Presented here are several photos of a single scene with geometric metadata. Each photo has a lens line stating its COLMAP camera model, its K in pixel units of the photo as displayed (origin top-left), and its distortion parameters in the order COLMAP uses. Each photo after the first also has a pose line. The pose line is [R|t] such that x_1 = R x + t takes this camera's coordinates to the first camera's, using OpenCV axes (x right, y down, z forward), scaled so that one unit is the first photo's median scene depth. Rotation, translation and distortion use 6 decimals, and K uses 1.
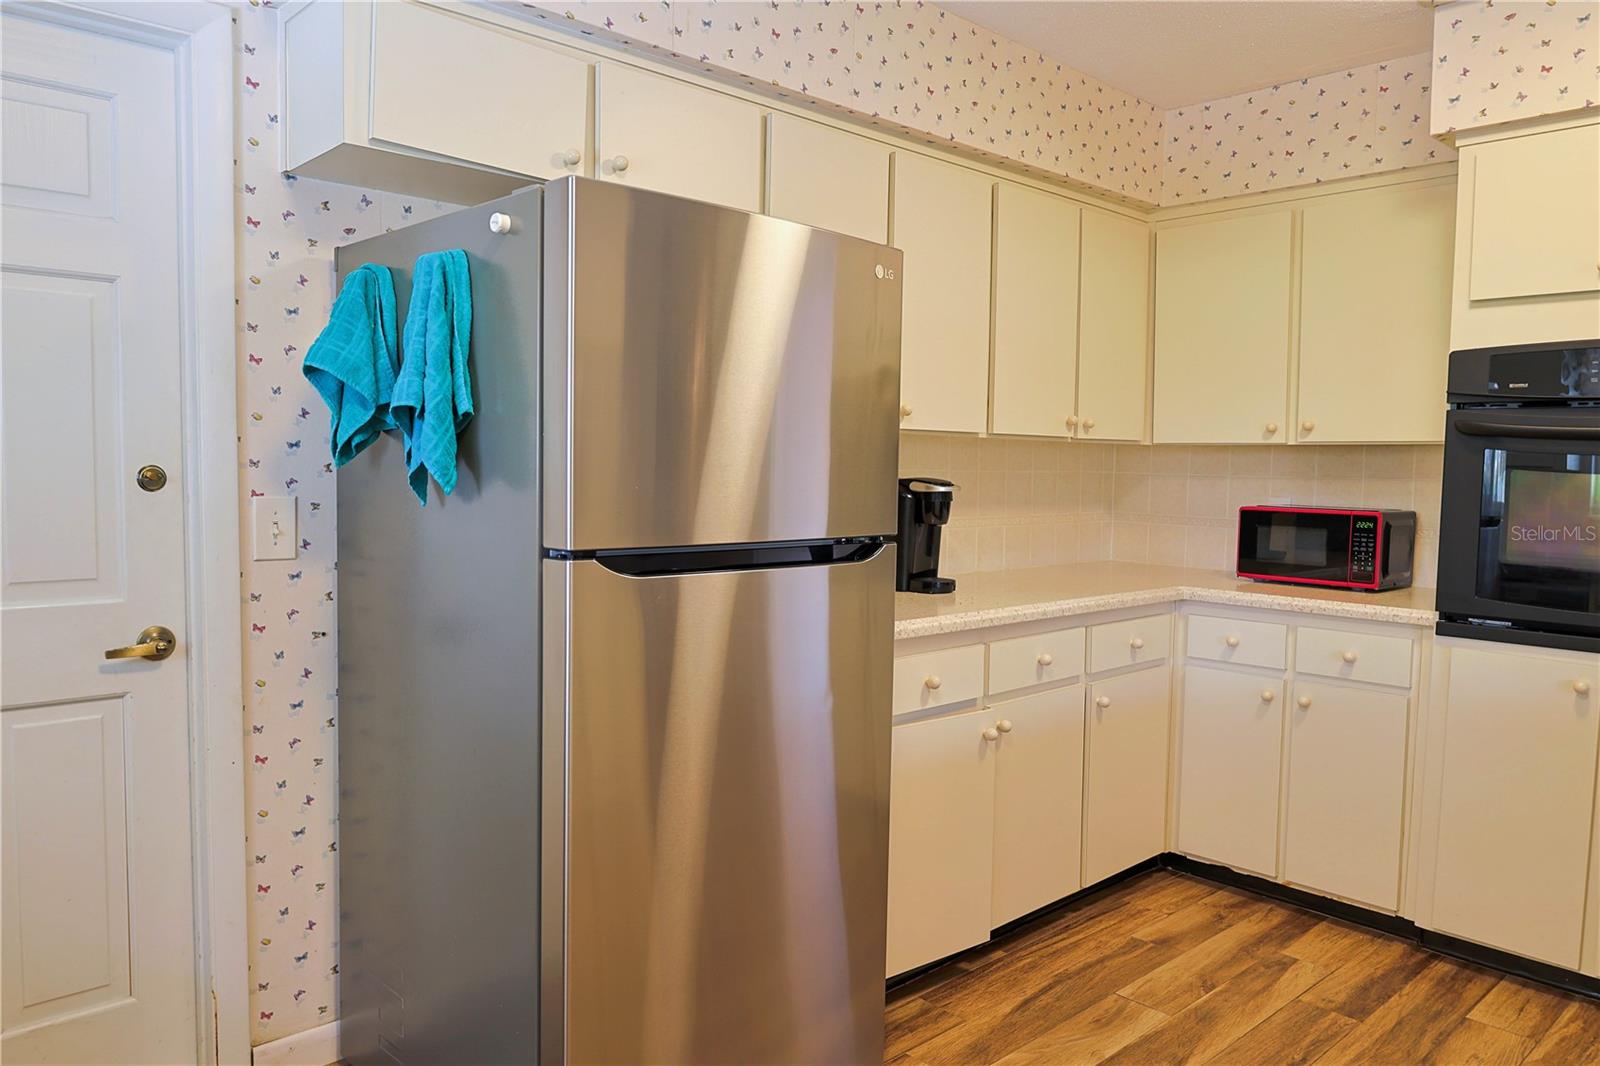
lens RADIAL K [[1122.6, 0, 778.1], [0, 1122.6, 531.9], [0, 0, 1]] dist [-0.020609, 0.007277]
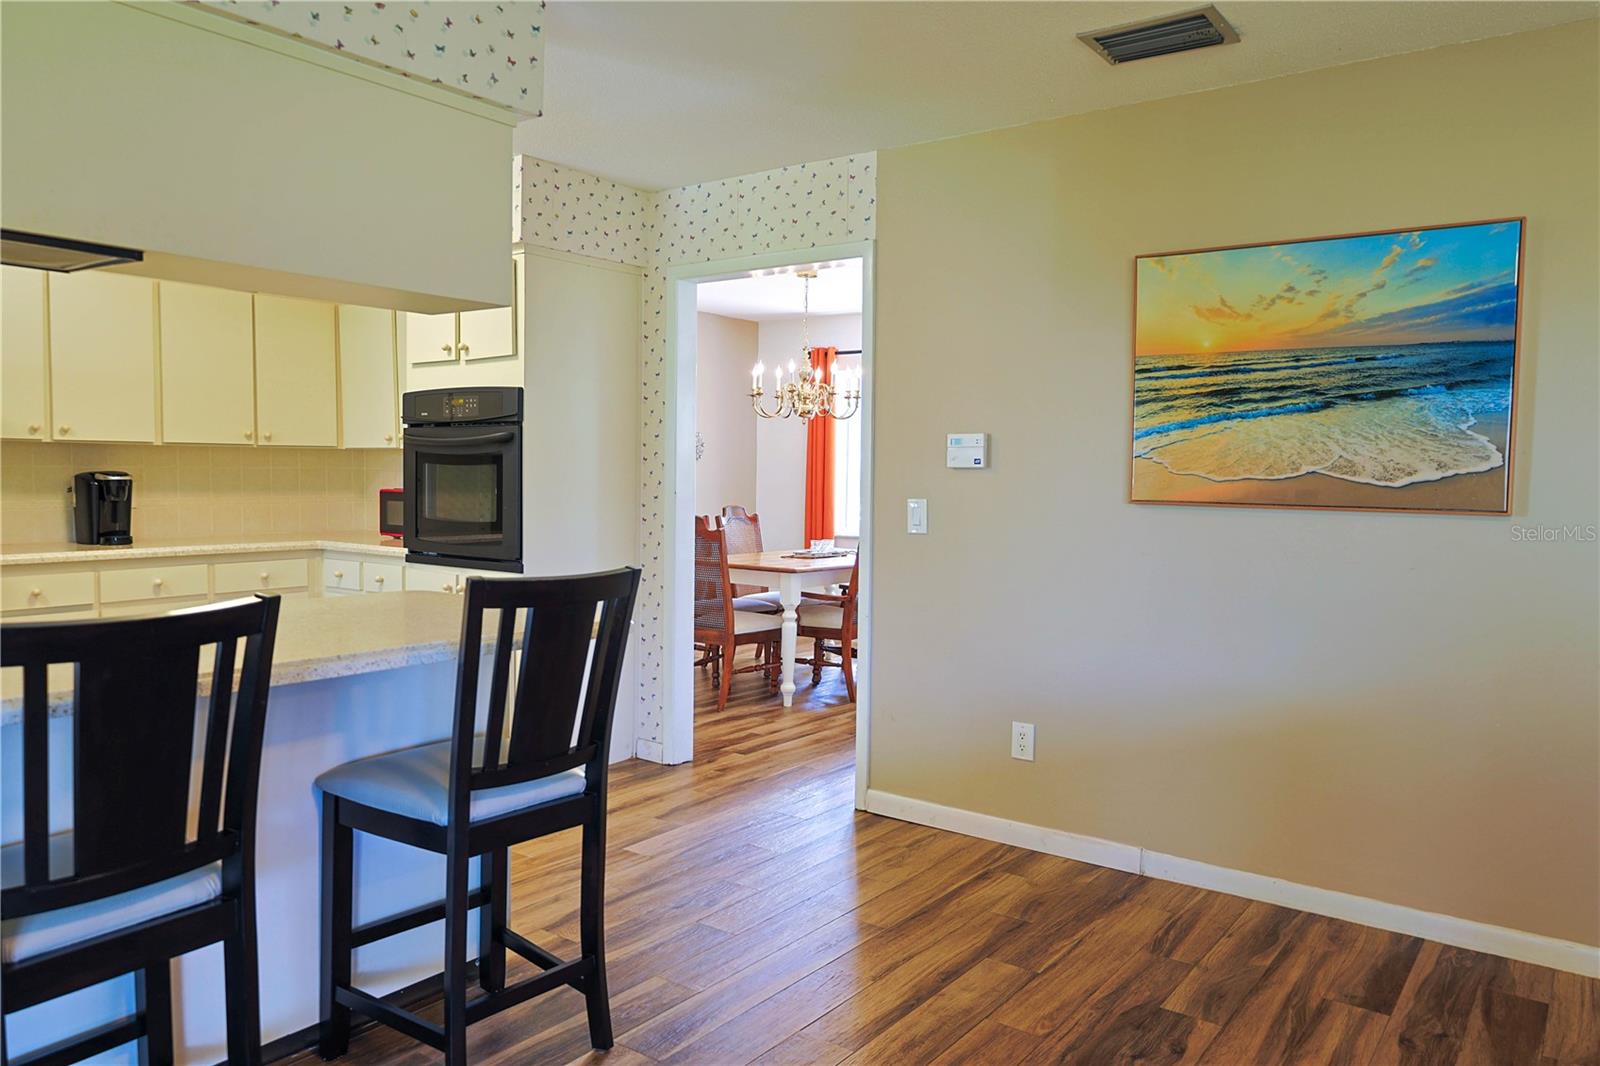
lens RADIAL K [[1122.6, 0, 813.6], [0, 1122.6, 517.4], [0, 0, 1]] dist [-0.020609, 0.007277]
pose [[0.985008, -0.012904, 0.172027, 0.841726], [0.016110, 0.999721, -0.017252, 0.059388], [-0.171756, 0.019764, 0.984941, -0.702558]]
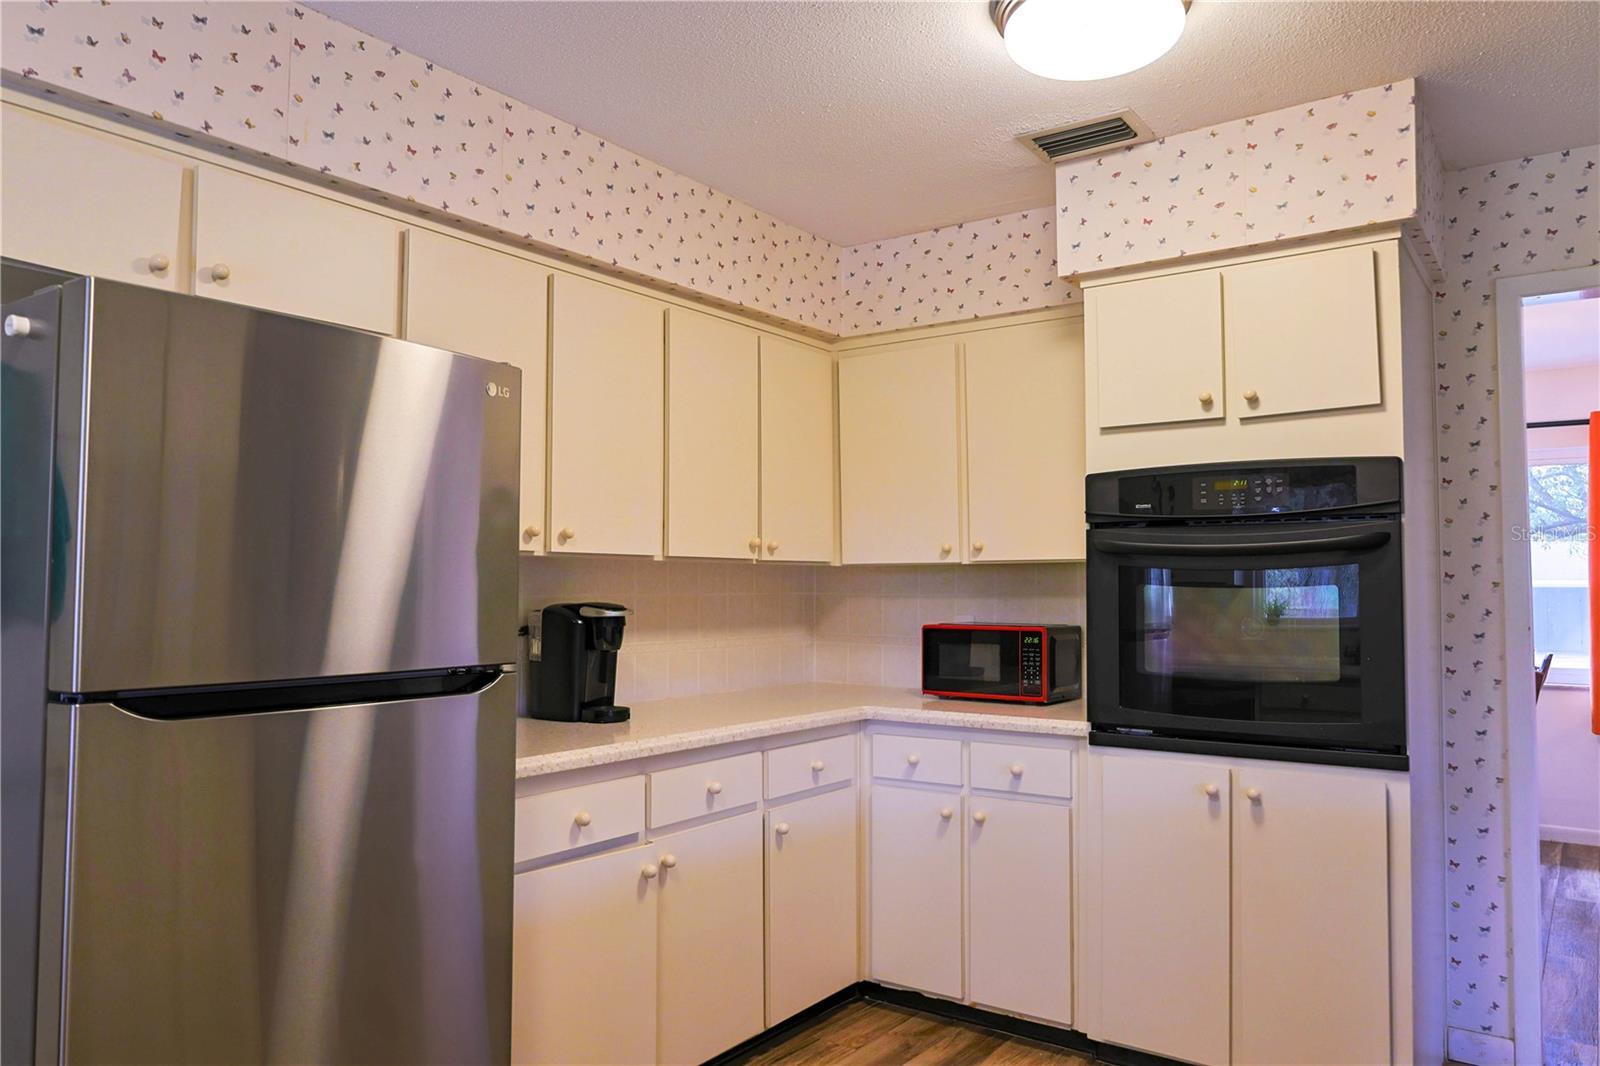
lens RADIAL K [[1122.6, 0, 786.7], [0, 1122.6, 532.1], [0, 0, 1]] dist [-0.020609, 0.007277]
pose [[0.980589, -0.004886, 0.196015, 0.103823], [0.026515, 0.993811, -0.107874, 0.000299], [-0.194274, 0.110977, 0.974649, 0.017238]]
